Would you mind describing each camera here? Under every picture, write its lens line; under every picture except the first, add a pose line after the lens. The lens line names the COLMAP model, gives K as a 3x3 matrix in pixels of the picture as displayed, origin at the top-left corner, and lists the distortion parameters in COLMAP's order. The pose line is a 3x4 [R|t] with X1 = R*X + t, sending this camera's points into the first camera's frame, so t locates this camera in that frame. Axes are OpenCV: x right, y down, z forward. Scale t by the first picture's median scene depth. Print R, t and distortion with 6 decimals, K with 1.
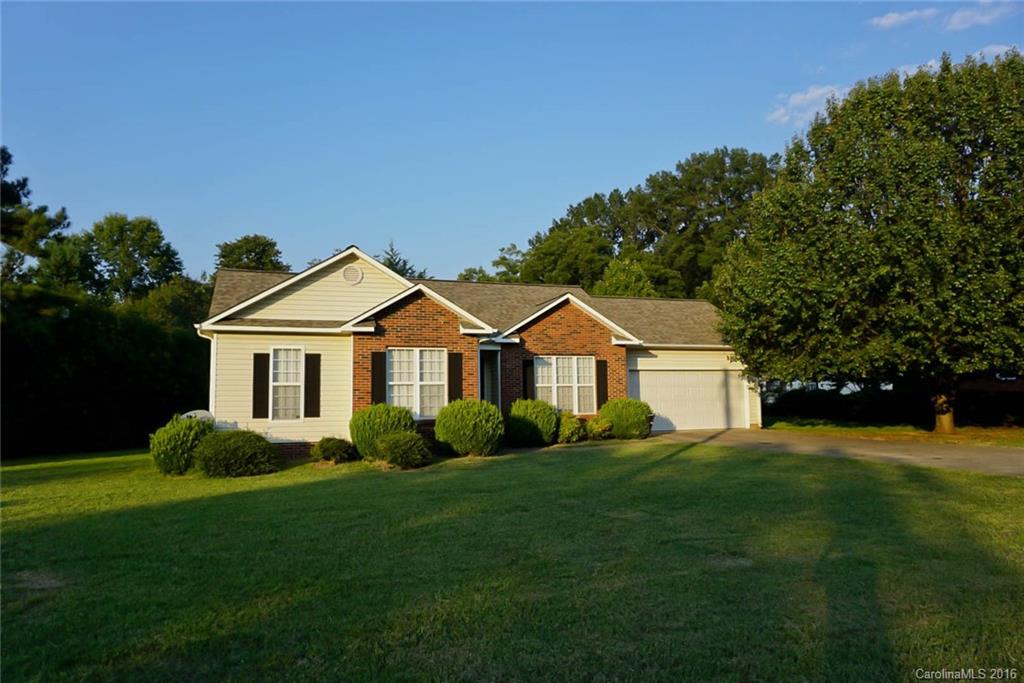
lens RADIAL K [[694.3, 0, 512.0], [0, 694.3, 343.6], [0, 0, 1]] dist [-0.011569, 0.004912]
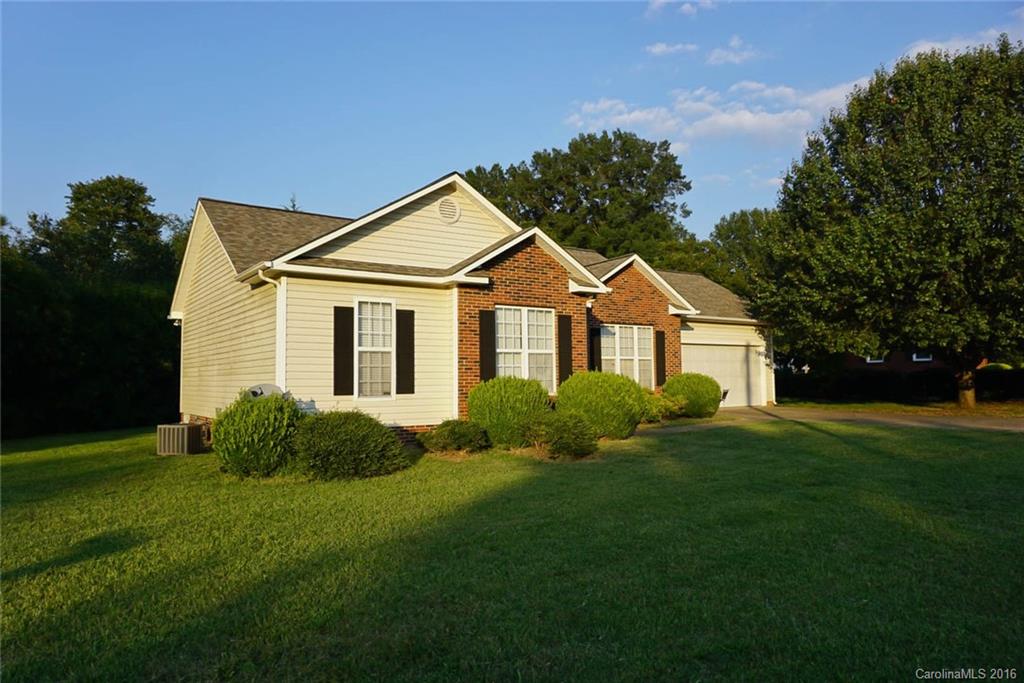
lens RADIAL K [[694.3, 0, 515.2], [0, 694.3, 336.4], [0, 0, 1]] dist [-0.011569, 0.004912]
pose [[0.962600, 0.018910, 0.270266, -0.328733], [-0.022875, 0.999672, 0.011531, 0.027842], [-0.269959, -0.017283, 0.962717, 0.207941]]
